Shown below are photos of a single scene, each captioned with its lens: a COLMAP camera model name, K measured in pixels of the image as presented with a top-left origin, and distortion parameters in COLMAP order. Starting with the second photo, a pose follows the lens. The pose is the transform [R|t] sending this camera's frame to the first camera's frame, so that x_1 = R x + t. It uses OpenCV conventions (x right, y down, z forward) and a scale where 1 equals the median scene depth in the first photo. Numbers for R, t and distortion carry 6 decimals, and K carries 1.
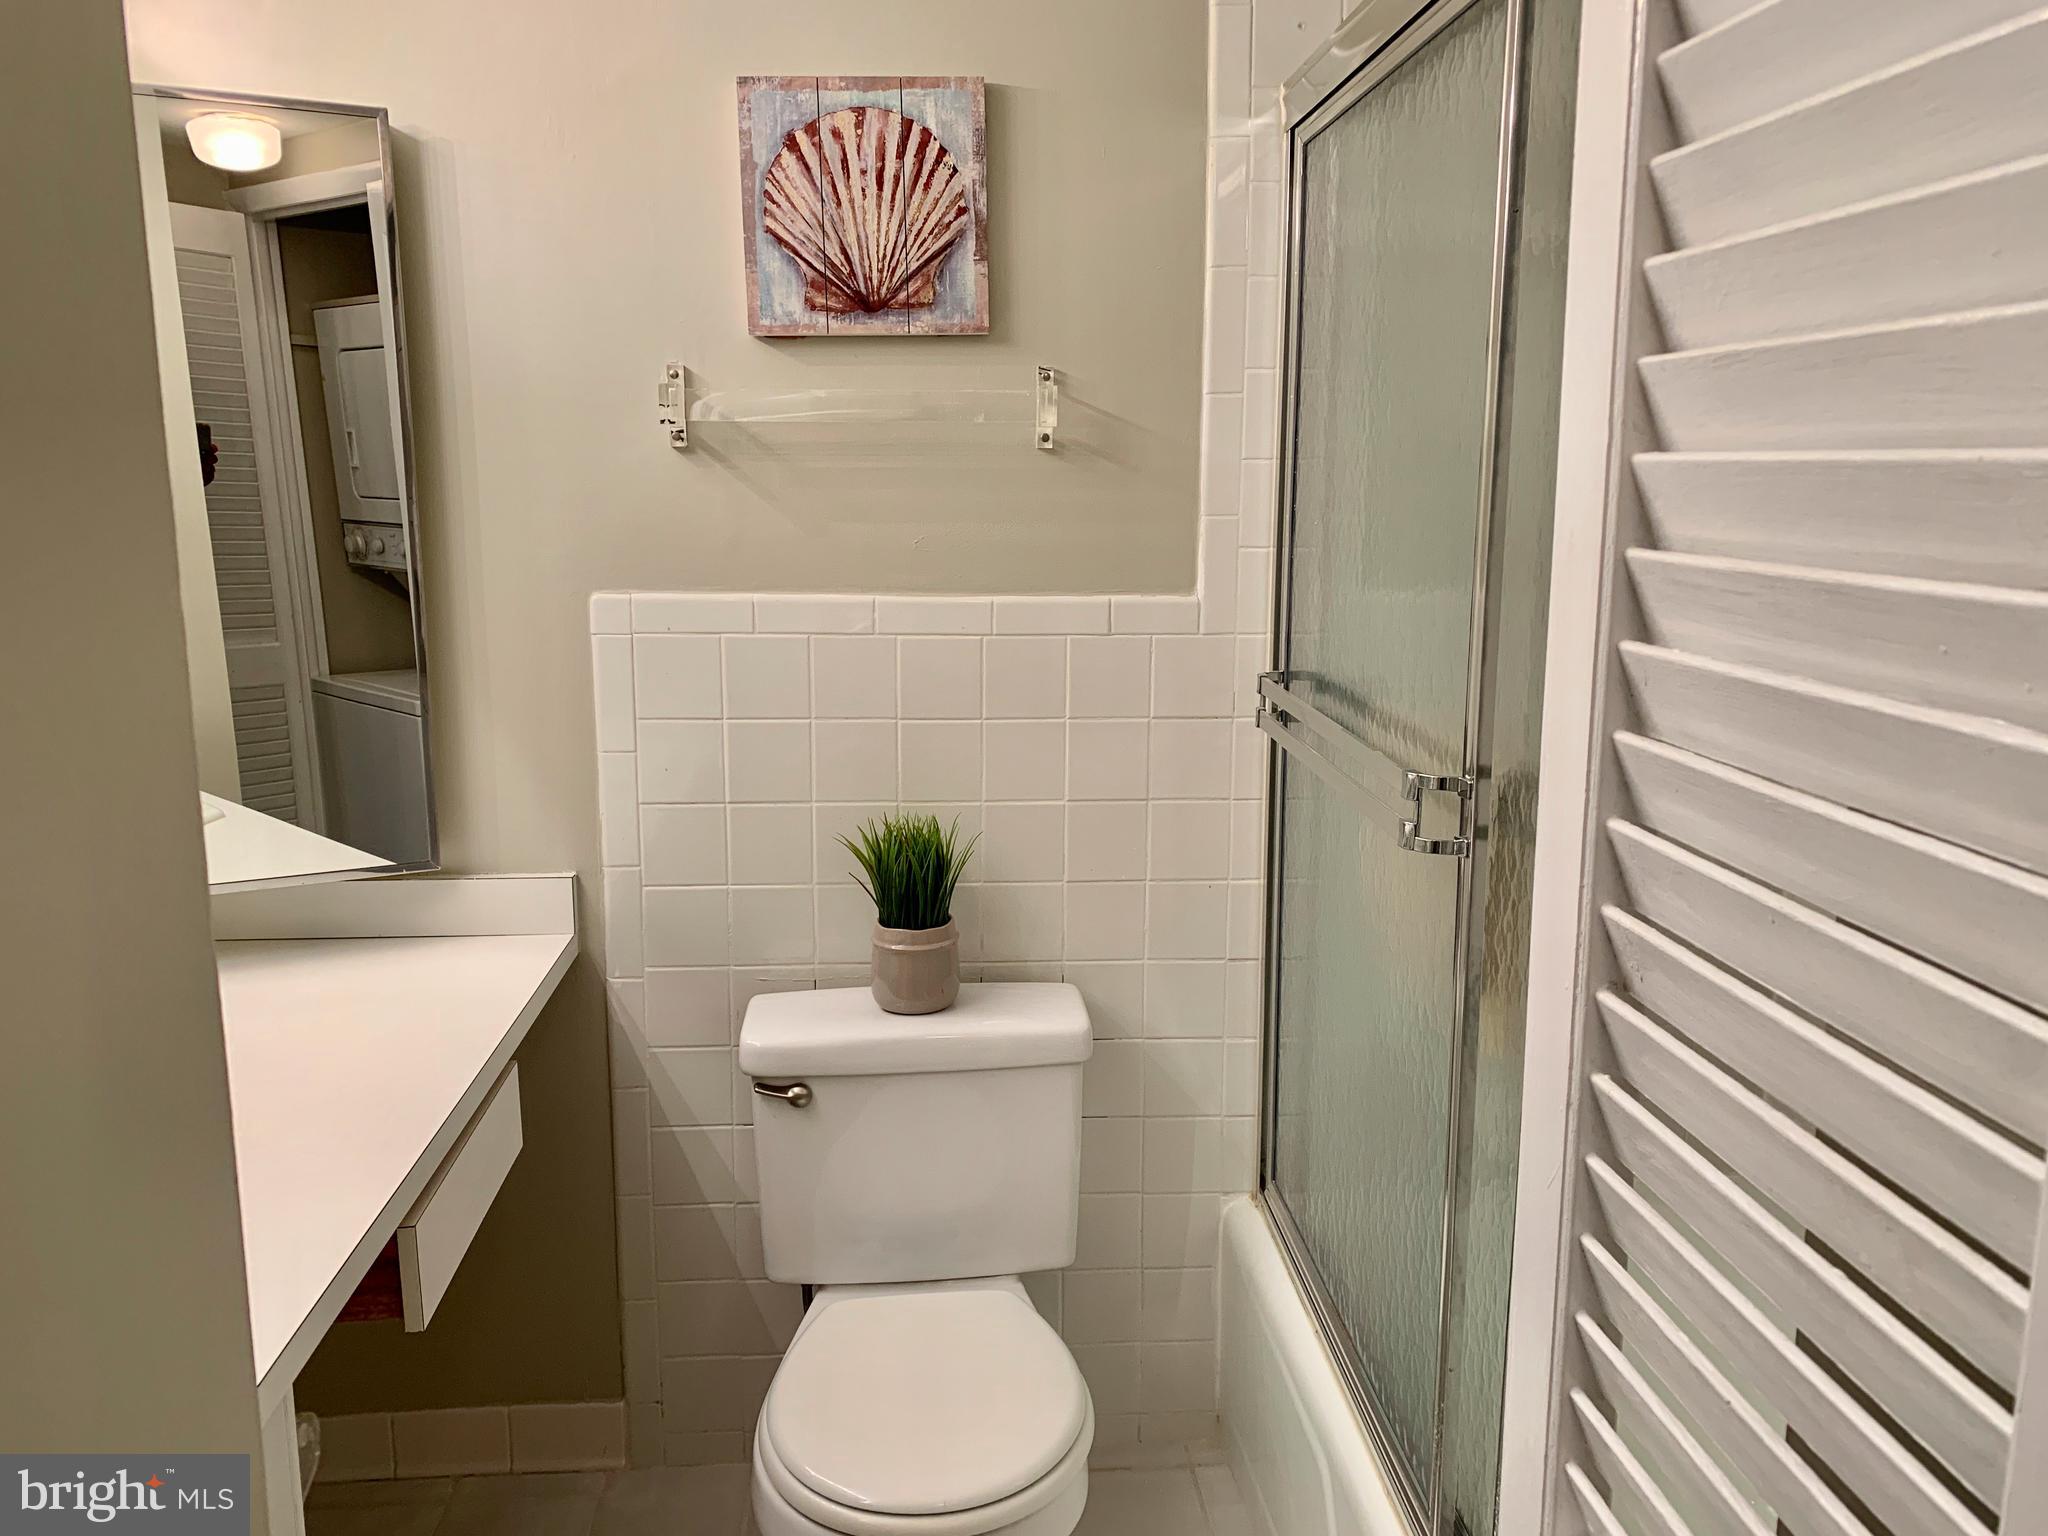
lens RADIAL K [[1572.0, 0, 1025.4], [0, 1572.0, 757.7], [0, 0, 1]] dist [0.035556, -0.037500]
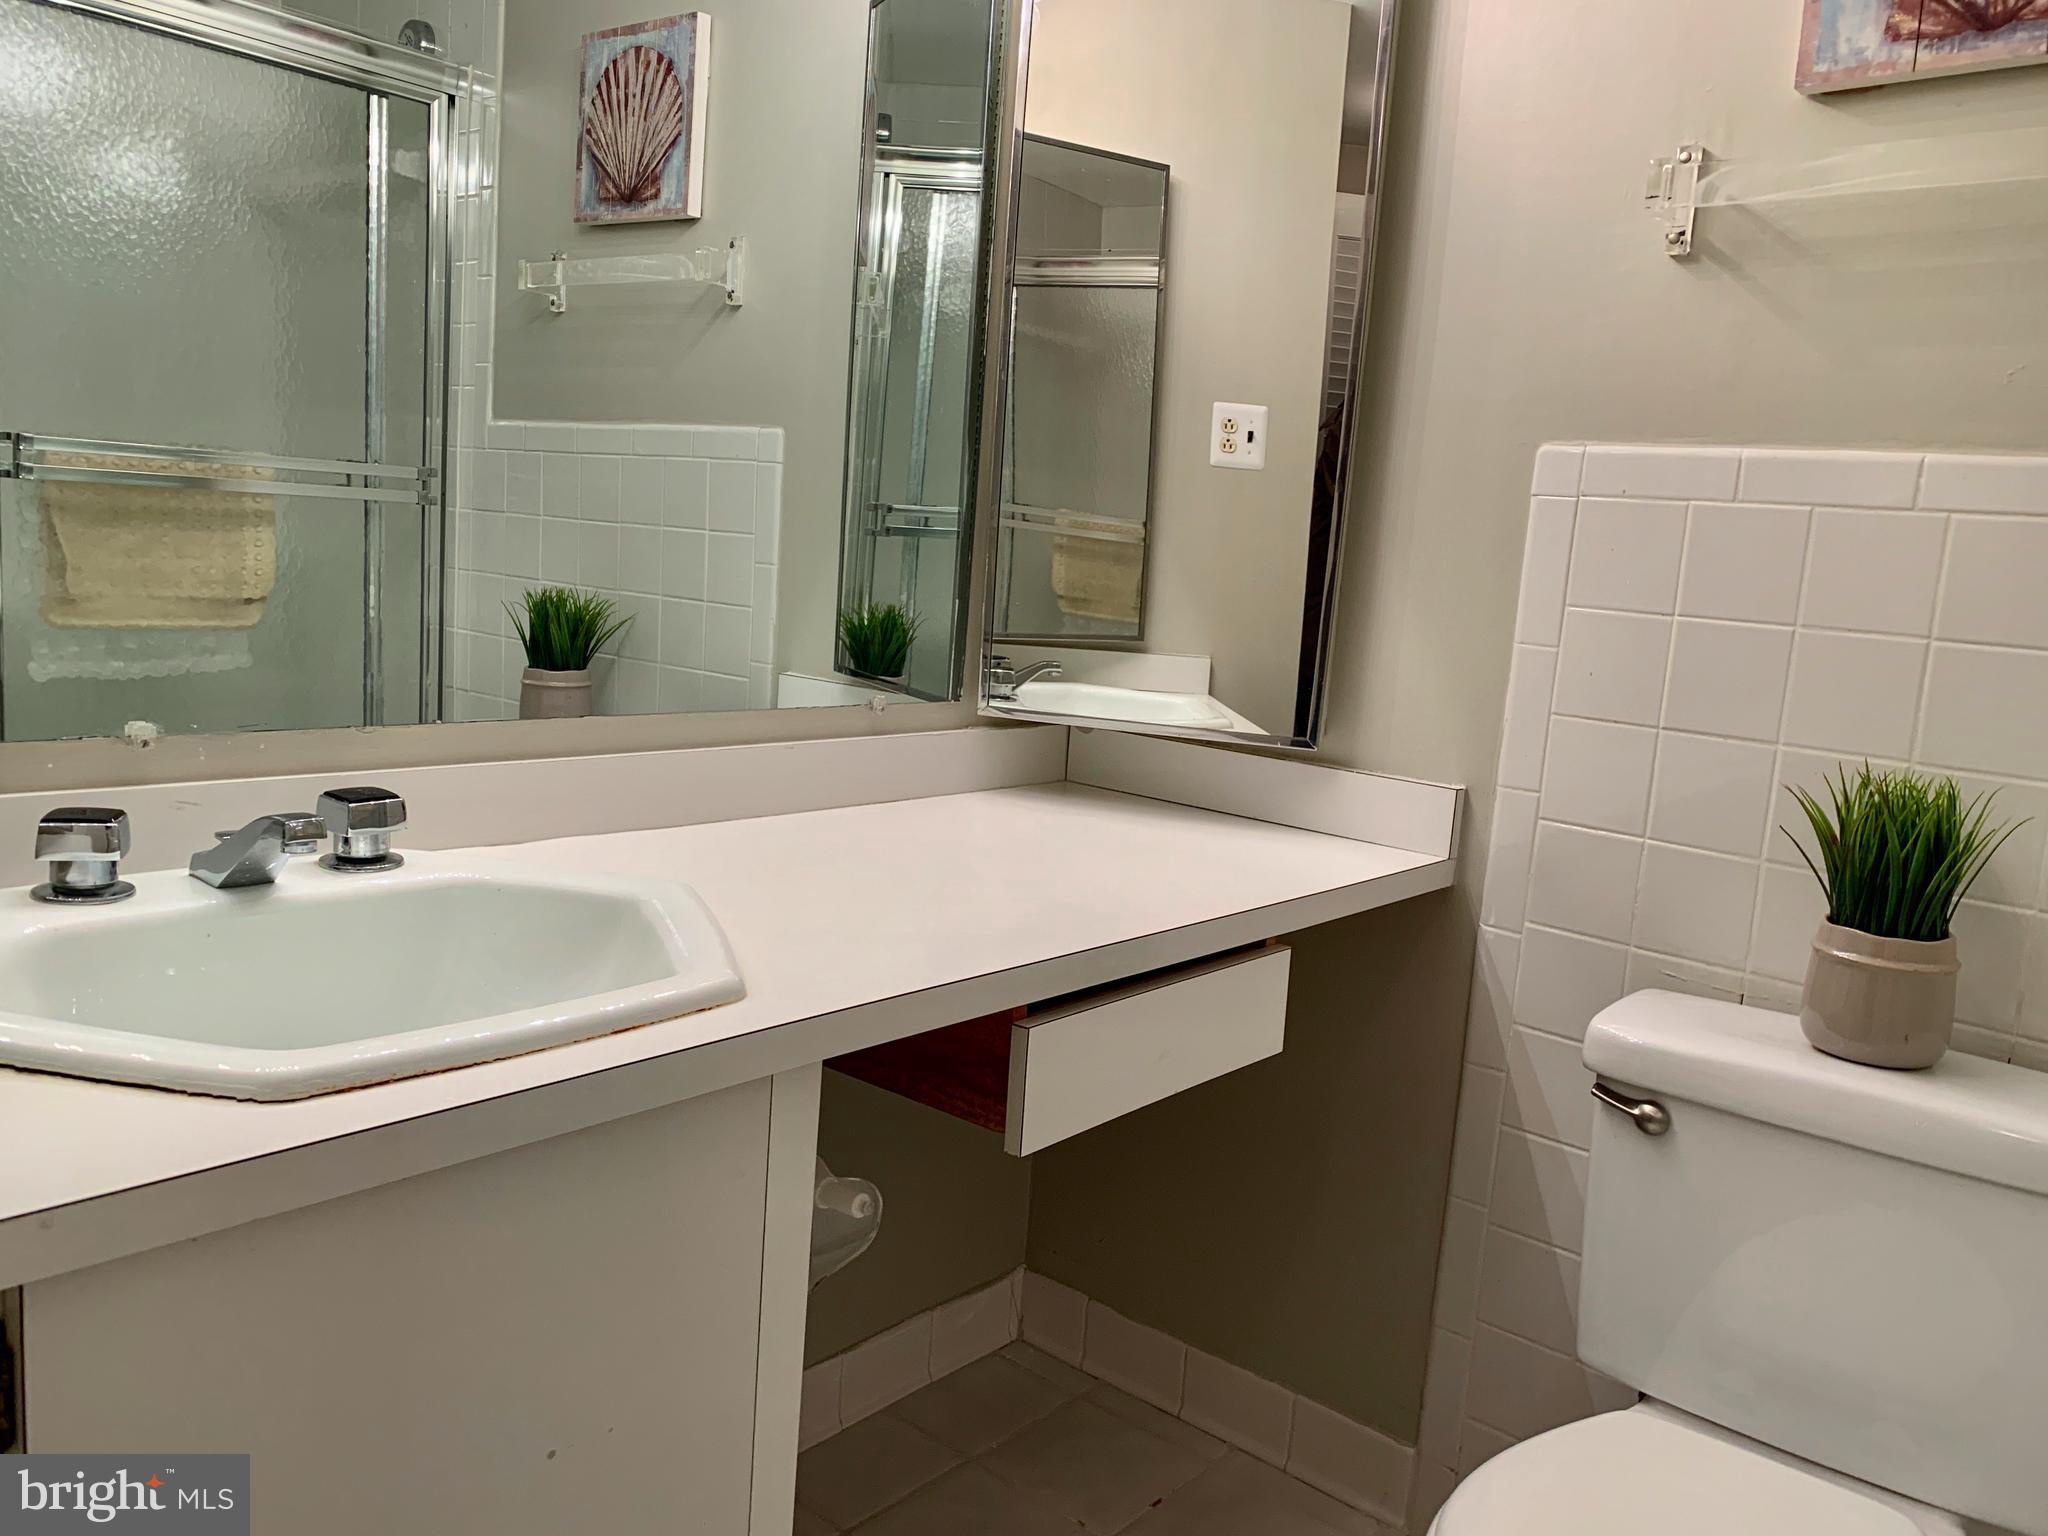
lens RADIAL K [[1572.0, 0, 1028.1], [0, 1572.0, 768.5], [0, 0, 1]] dist [0.035556, -0.037500]
pose [[0.703077, 0.151494, -0.694789, 0.134280], [-0.200597, 0.979616, 0.010609, 0.106167], [0.682234, 0.131914, 0.719135, 0.259852]]
